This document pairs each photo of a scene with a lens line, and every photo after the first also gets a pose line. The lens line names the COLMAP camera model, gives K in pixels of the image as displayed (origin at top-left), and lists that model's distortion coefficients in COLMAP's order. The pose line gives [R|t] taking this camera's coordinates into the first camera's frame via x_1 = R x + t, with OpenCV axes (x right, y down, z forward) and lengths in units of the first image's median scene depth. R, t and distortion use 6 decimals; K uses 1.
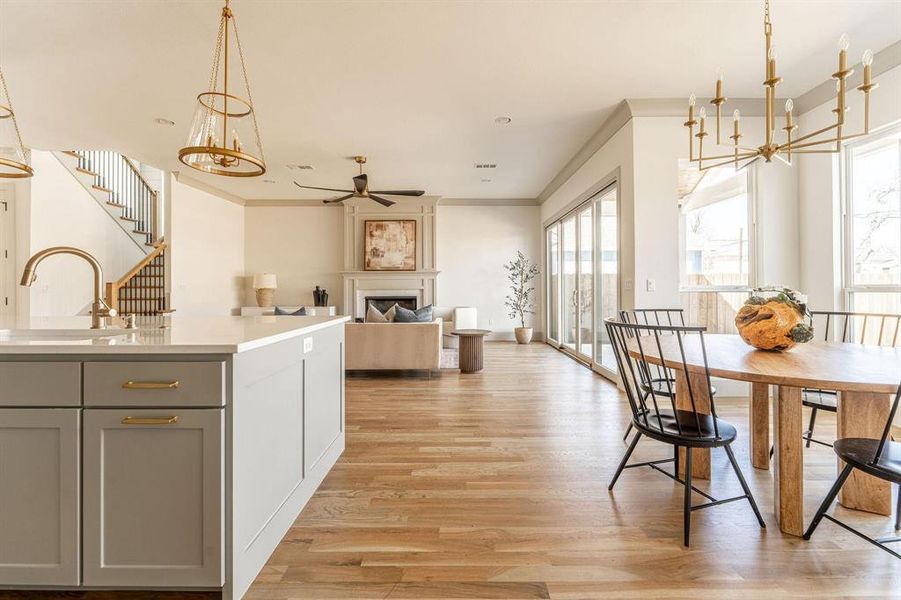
lens RADIAL K [[393.3, 0, 452.4], [0, 393.3, 286.7], [0, 0, 1]] dist [0.000517, 0.000161]
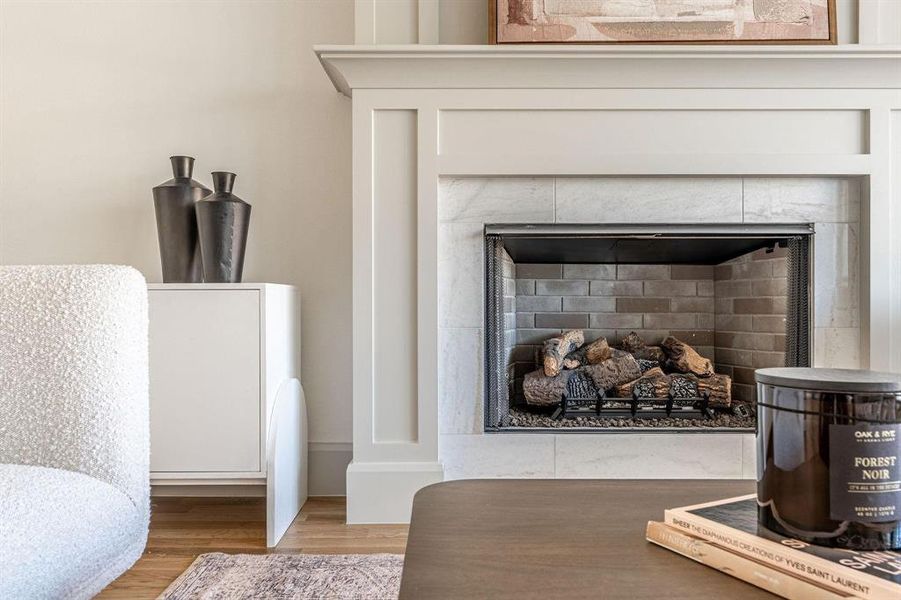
lens RADIAL K [[698.3, 0, 450.5], [0, 698.3, 300.0], [0, 0, 1]] dist [0.001637, 0.000130]
pose [[0.999952, 0.002820, 0.009435, -0.239894], [-0.002871, 0.999981, 0.005378, 0.054431], [-0.009420, -0.005405, 0.999941, 0.725809]]
